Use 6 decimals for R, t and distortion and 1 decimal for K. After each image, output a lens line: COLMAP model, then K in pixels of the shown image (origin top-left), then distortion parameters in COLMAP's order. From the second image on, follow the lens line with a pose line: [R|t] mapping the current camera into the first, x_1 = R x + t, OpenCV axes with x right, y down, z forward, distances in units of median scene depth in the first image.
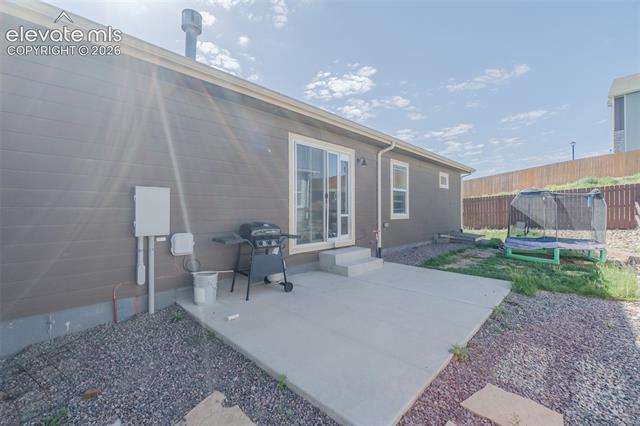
lens RADIAL K [[275.8, 0, 314.1], [0, 275.8, 209.7], [0, 0, 1]] dist [-0.007376, 0.000431]
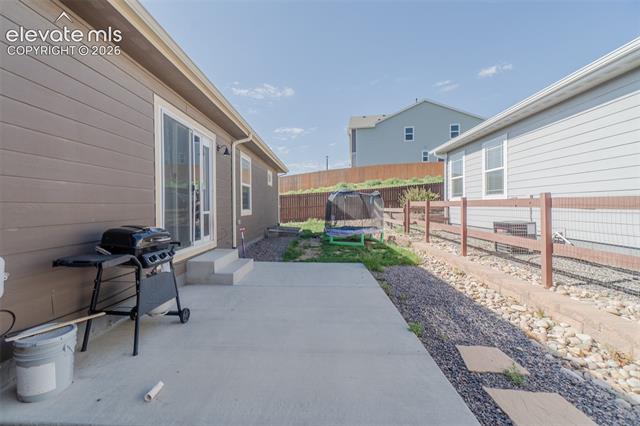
lens RADIAL K [[275.8, 0, 314.1], [0, 275.8, 209.7], [0, 0, 1]] dist [-0.007376, 0.000431]
pose [[0.729260, -0.010839, 0.684151, -0.195053], [0.001218, 0.999894, 0.014542, 0.000258], [-0.684235, -0.009772, 0.729196, 0.155389]]
